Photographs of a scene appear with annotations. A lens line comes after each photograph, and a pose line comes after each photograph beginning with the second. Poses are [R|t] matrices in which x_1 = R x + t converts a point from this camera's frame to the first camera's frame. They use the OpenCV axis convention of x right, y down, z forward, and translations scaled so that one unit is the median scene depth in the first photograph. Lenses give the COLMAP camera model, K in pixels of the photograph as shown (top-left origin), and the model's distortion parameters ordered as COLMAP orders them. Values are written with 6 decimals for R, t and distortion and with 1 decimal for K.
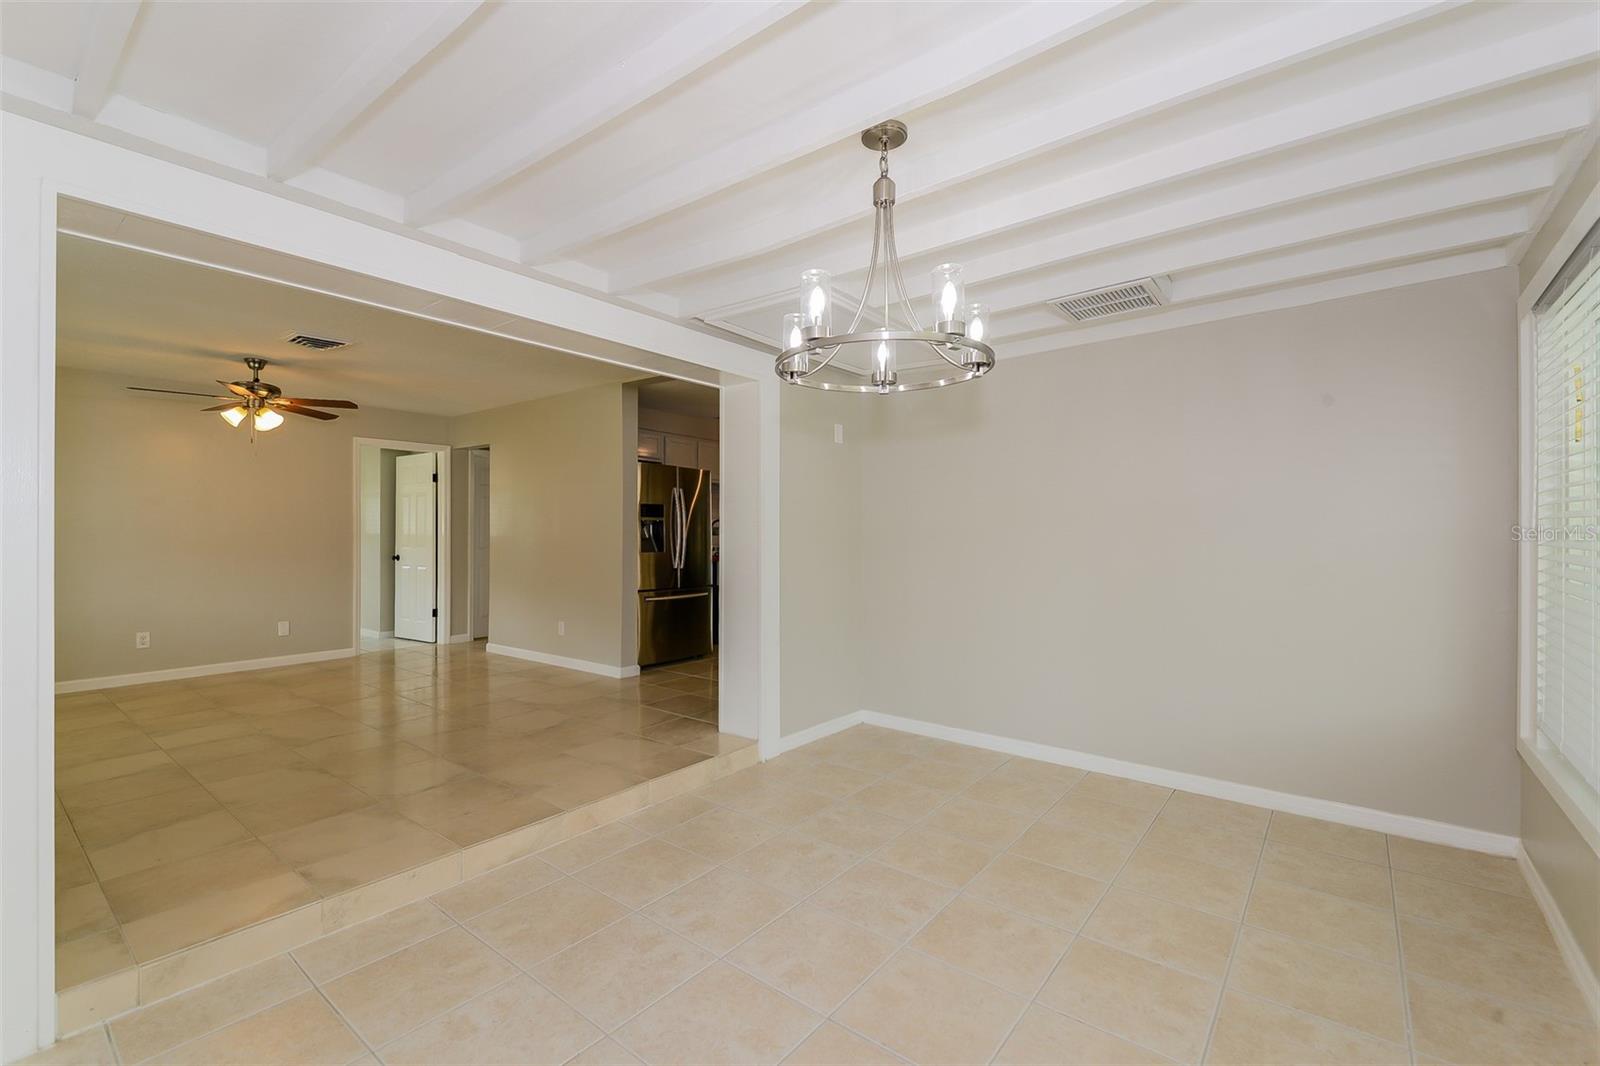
lens RADIAL K [[687.4, 0, 800.0], [0, 687.4, 533.0], [0, 0, 1]] dist [0.000036, -0.000021]
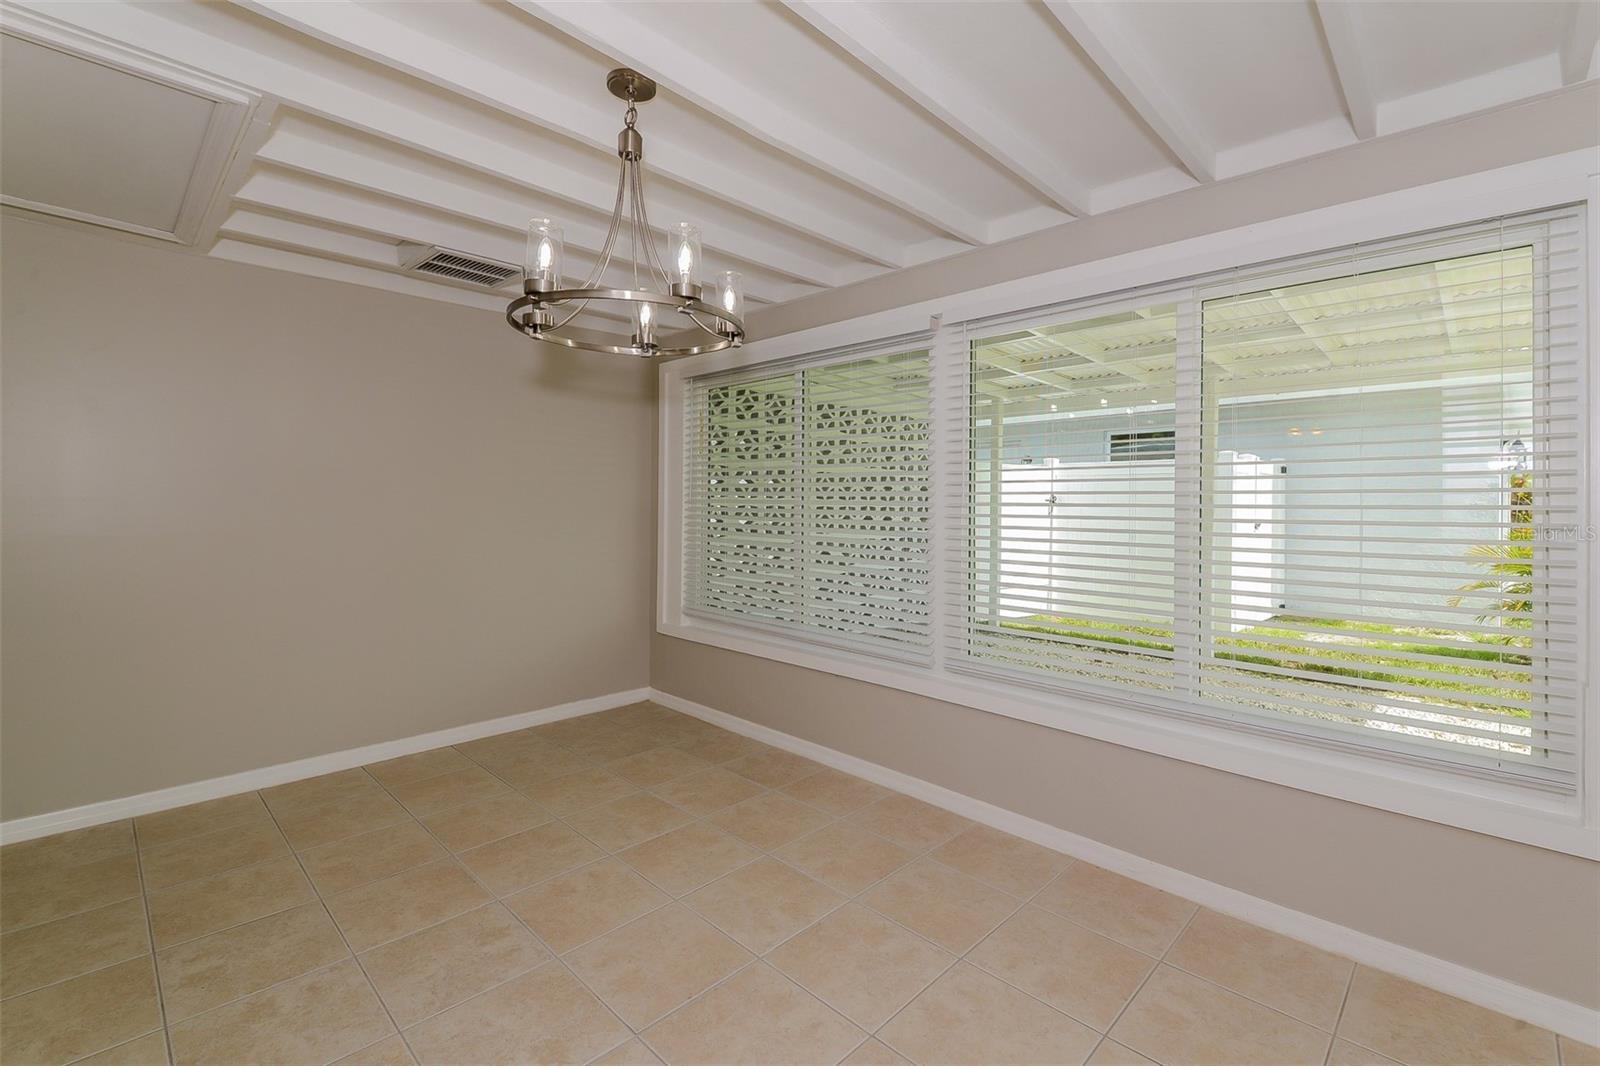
lens RADIAL K [[701.2, 0, 802.4], [0, 701.2, 502.9], [0, 0, 1]] dist [0.000379, -0.000028]
pose [[0.093369, -0.001079, 0.995631, -0.670908], [-0.008193, 0.999965, 0.001852, -0.001977], [-0.995598, -0.008330, 0.093357, 0.543069]]
